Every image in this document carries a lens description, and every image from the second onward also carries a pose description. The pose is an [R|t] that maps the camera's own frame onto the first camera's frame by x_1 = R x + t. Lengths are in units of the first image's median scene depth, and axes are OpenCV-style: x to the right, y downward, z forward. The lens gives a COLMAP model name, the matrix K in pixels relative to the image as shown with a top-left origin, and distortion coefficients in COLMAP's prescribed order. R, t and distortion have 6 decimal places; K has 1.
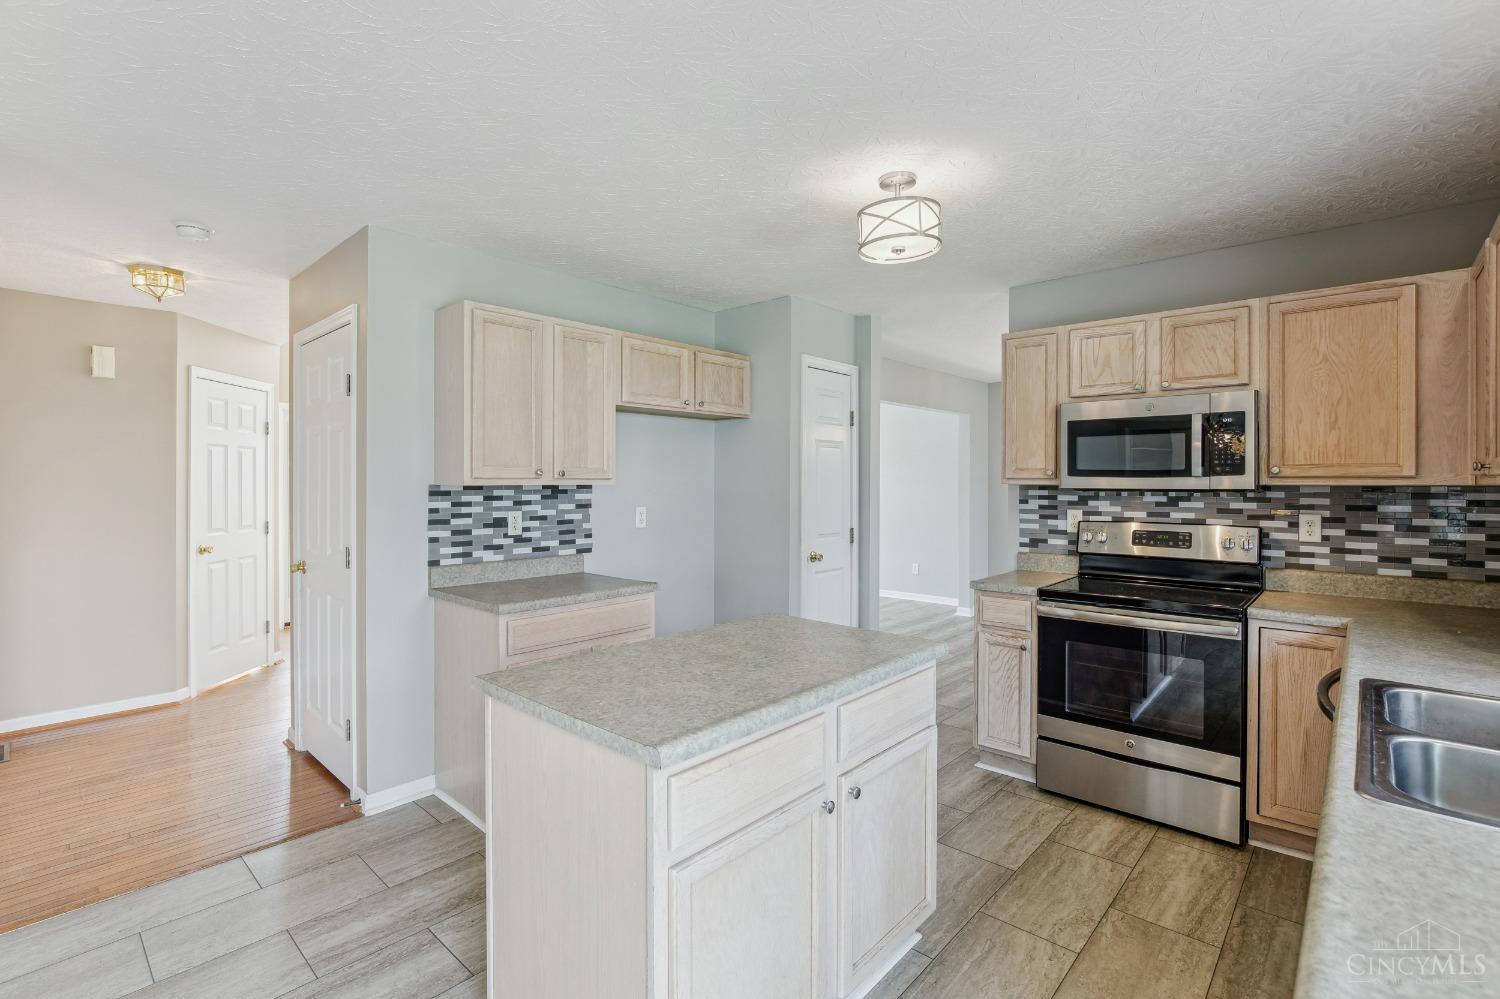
lens RADIAL K [[687.1, 0, 745.4], [0, 687.1, 485.5], [0, 0, 1]] dist [-0.018181, 0.002920]
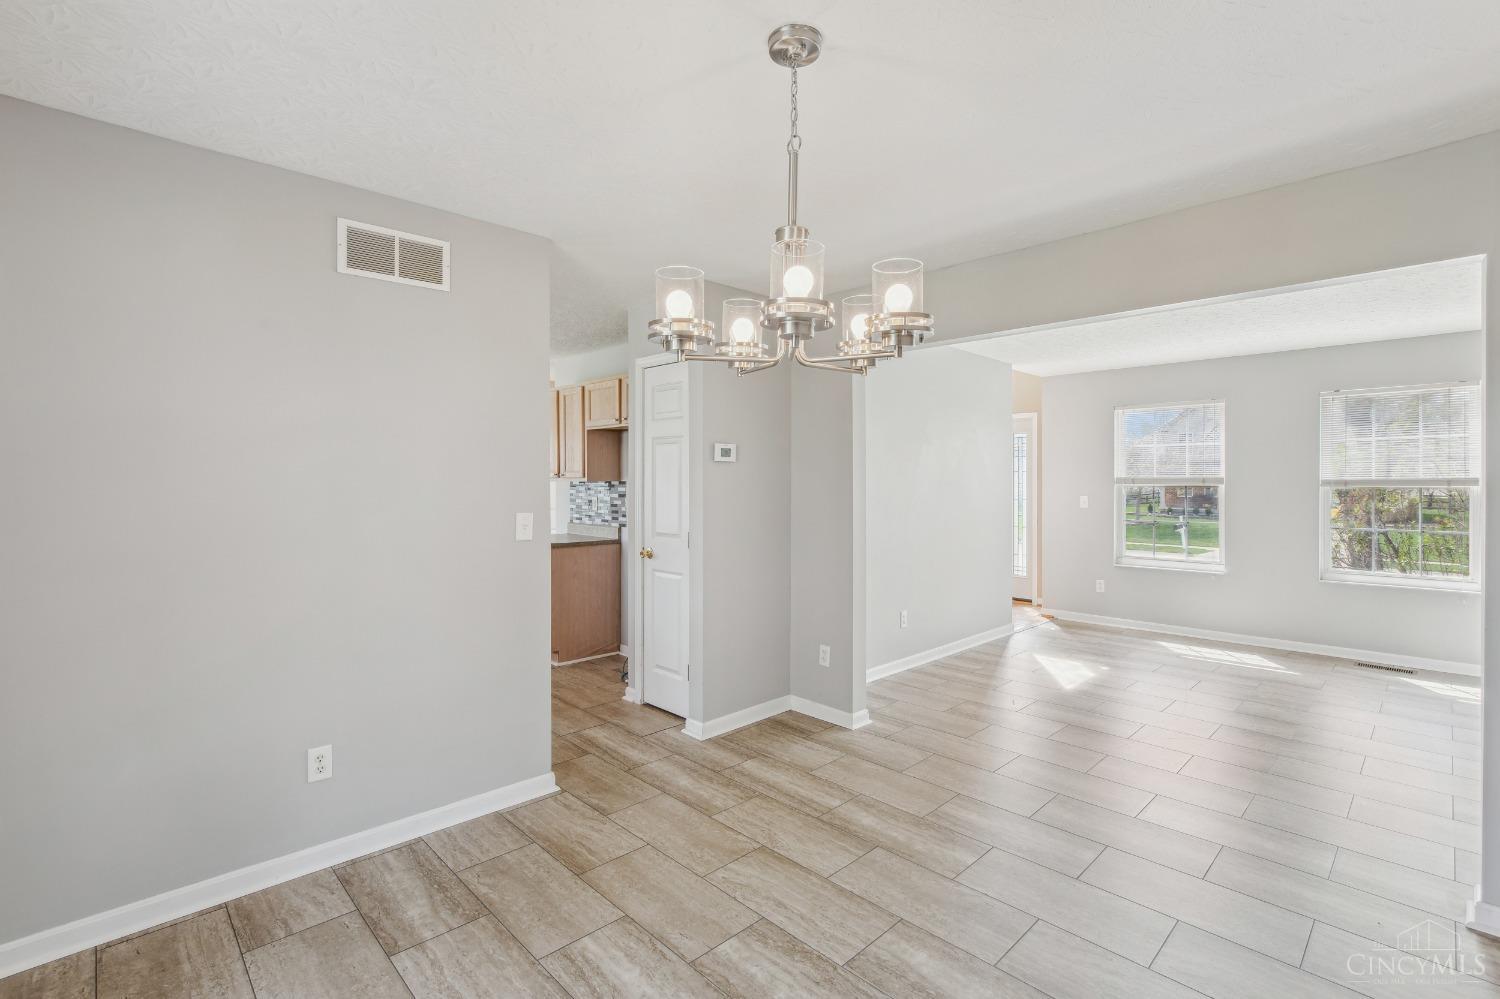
lens RADIAL K [[687.1, 0, 751.4], [0, 687.1, 478.7], [0, 0, 1]] dist [-0.018181, 0.002920]
pose [[-0.053802, -0.002841, -0.998548, 1.388548], [-0.005473, 0.999982, -0.002550, -0.005982], [0.998537, 0.005328, -0.053817, 1.510592]]
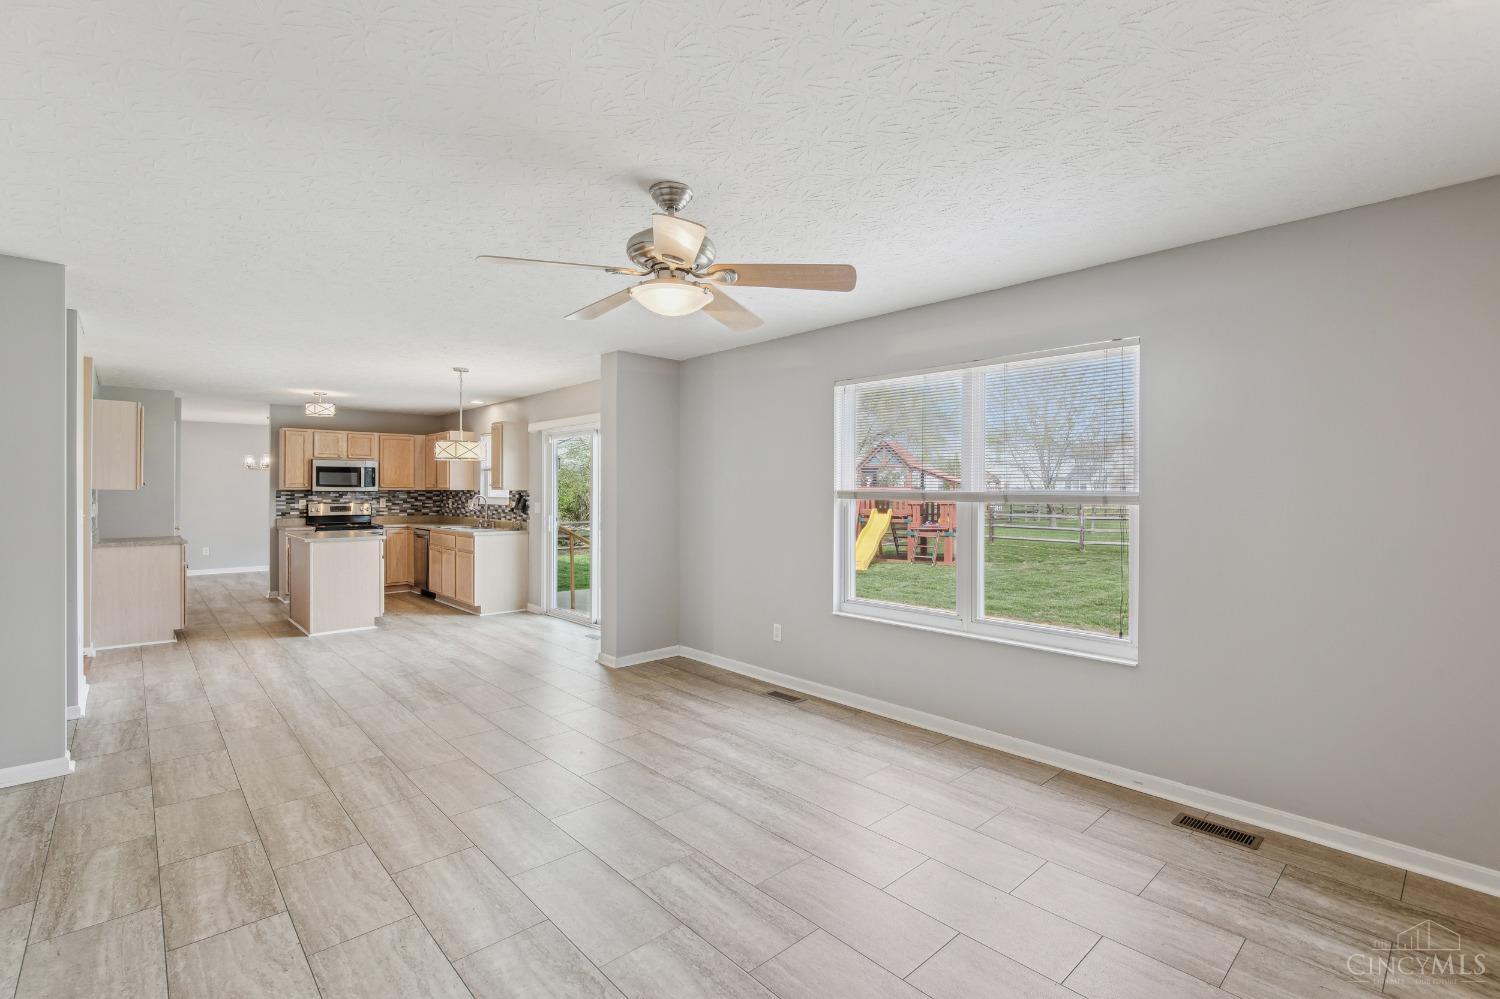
lens RADIAL K [[687.1, 0, 752.9], [0, 687.1, 494.0], [0, 0, 1]] dist [-0.018181, 0.002920]
pose [[0.082928, -0.005523, 0.996540, -2.031625], [0.003013, 0.999981, 0.005292, 0.006677], [-0.996551, 0.002563, 0.082943, -0.924781]]
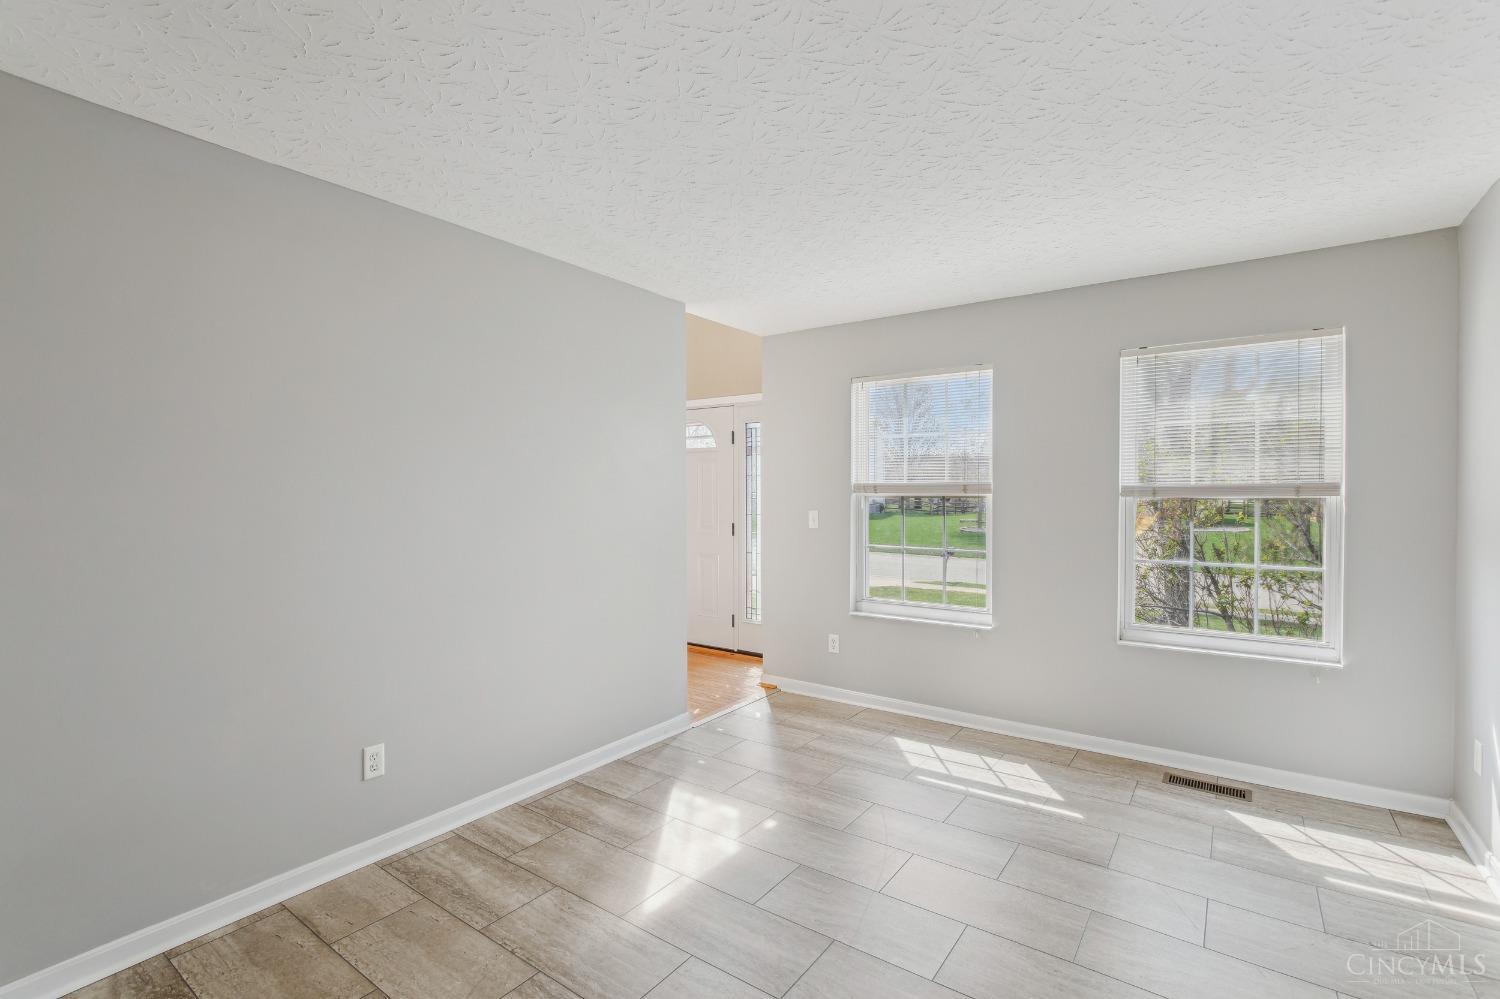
lens RADIAL K [[687.1, 0, 750.2], [0, 687.1, 499.2], [0, 0, 1]] dist [-0.018181, 0.002920]
pose [[0.124723, 0.013867, -0.992095, 0.651162], [-0.003596, 0.999902, 0.013524, -0.007280], [0.992185, 0.001880, 0.124760, 2.099991]]
